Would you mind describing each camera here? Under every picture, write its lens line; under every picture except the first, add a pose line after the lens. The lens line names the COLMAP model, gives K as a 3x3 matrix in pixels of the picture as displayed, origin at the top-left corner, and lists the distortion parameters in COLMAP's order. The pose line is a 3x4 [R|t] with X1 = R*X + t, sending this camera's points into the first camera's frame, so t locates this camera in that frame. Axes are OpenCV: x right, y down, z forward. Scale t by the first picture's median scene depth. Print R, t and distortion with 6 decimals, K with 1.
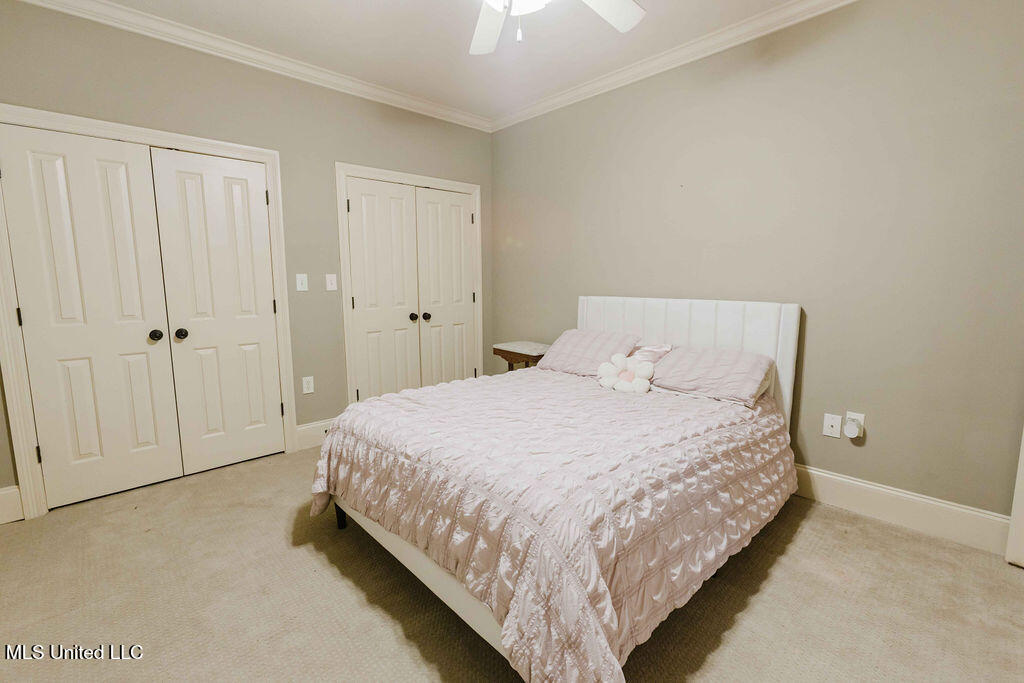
lens RADIAL K [[446.7, 0, 508.4], [0, 446.7, 337.0], [0, 0, 1]] dist [-0.007361, 0.001107]
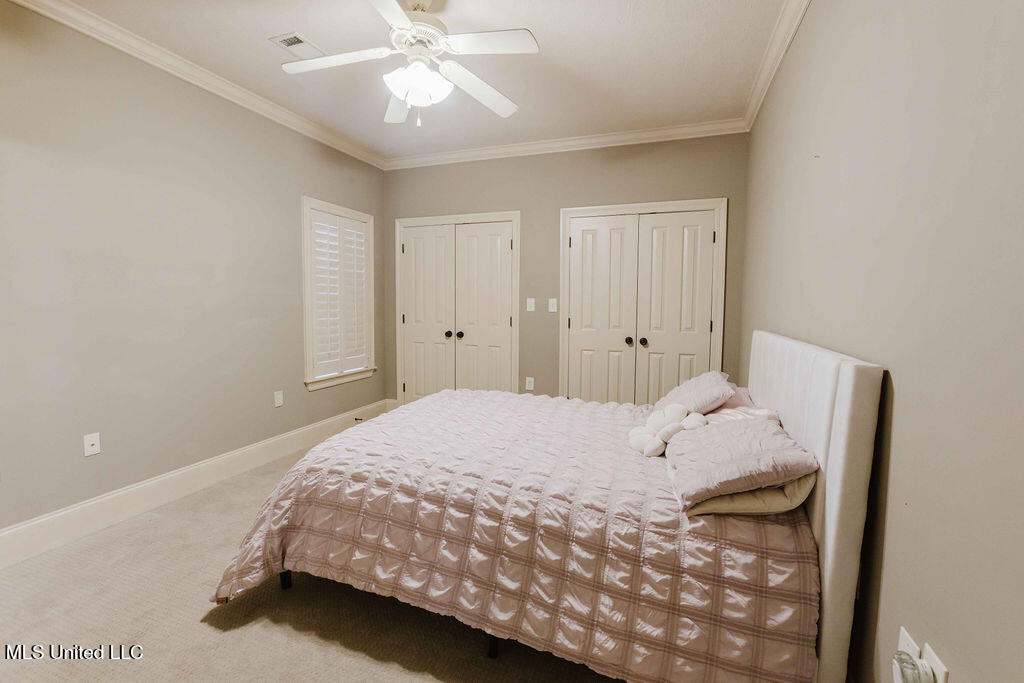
lens RADIAL K [[446.7, 0, 509.7], [0, 446.7, 340.1], [0, 0, 1]] dist [-0.007361, 0.001107]
pose [[0.454778, 0.084550, -0.886582, 0.737794], [-0.129983, 0.991125, 0.027844, -0.051331], [0.881068, 0.102578, 0.461732, 0.367080]]
